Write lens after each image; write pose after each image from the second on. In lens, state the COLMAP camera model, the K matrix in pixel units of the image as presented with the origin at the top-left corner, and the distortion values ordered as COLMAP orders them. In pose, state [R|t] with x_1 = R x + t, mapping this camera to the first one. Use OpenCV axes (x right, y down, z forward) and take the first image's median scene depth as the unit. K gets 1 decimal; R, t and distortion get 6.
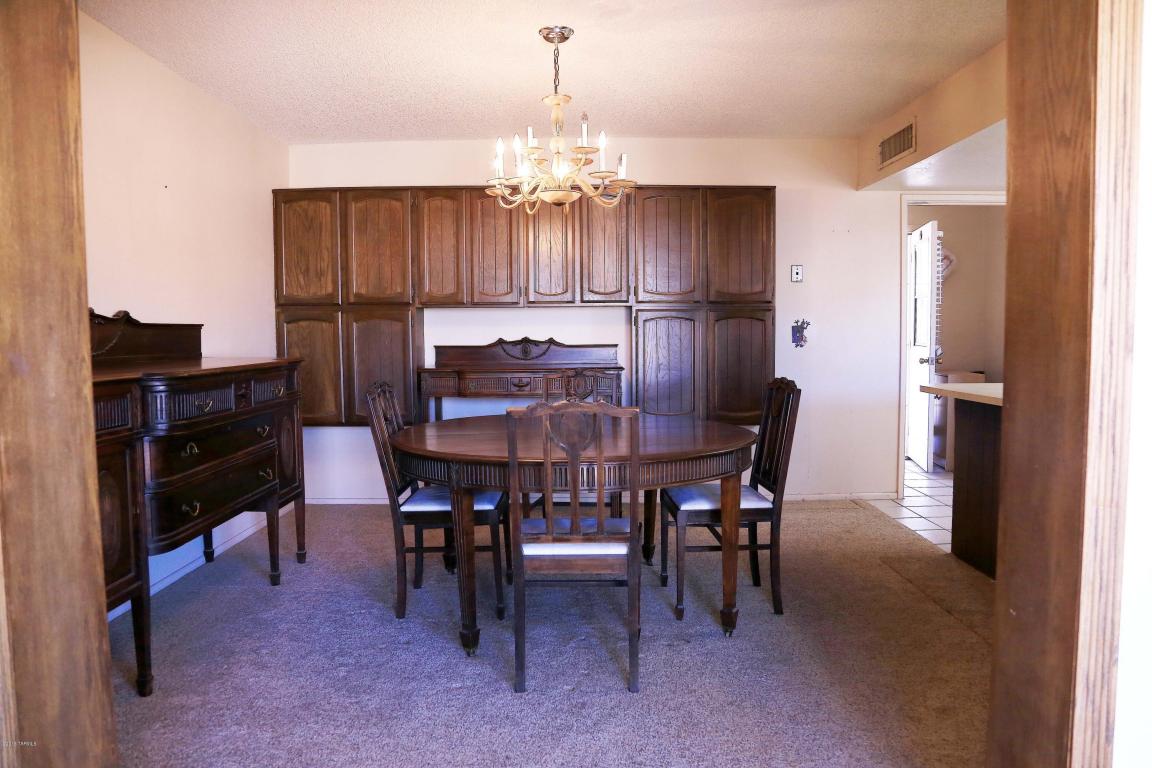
lens RADIAL K [[787.3, 0, 586.2], [0, 787.3, 383.5], [0, 0, 1]] dist [-0.125016, 0.066454]
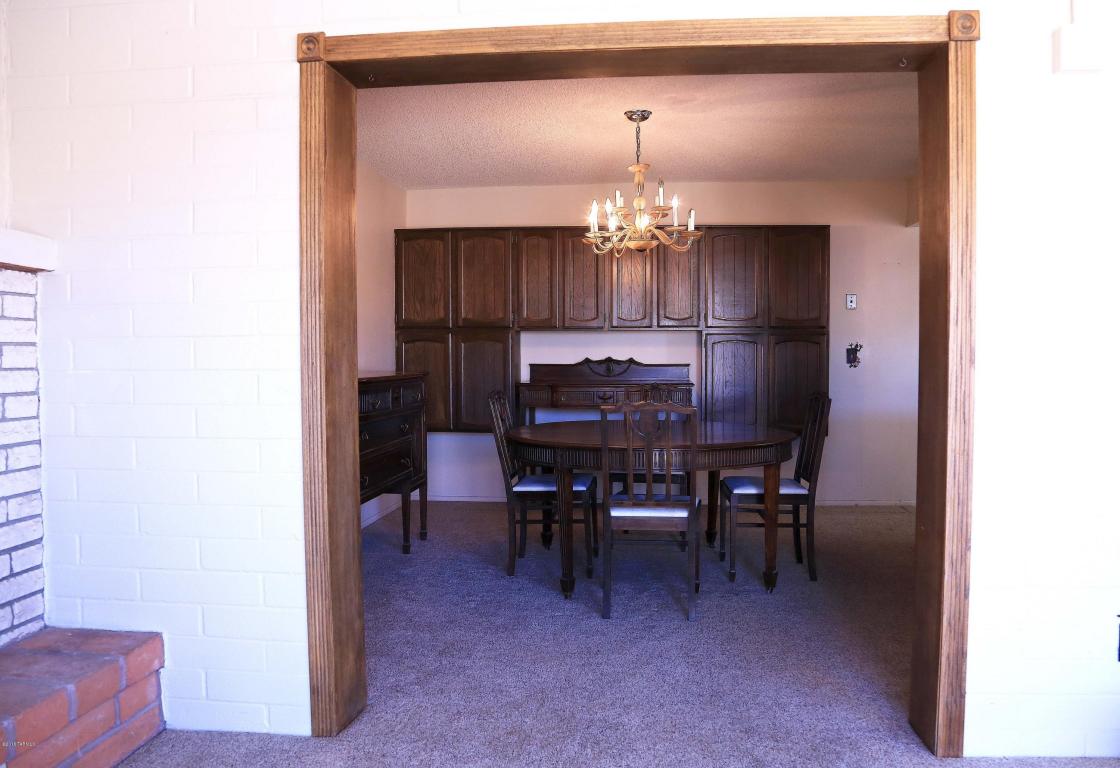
lens RADIAL K [[944.8, 0, 563.6], [0, 944.8, 400.7], [0, 0, 1]] dist [-0.113730, 0.000246]
pose [[0.993886, 0.010983, -0.109866, 0.012028], [-0.012854, 0.999784, -0.016341, 0.036902], [0.109663, 0.017653, 0.993812, -0.491469]]
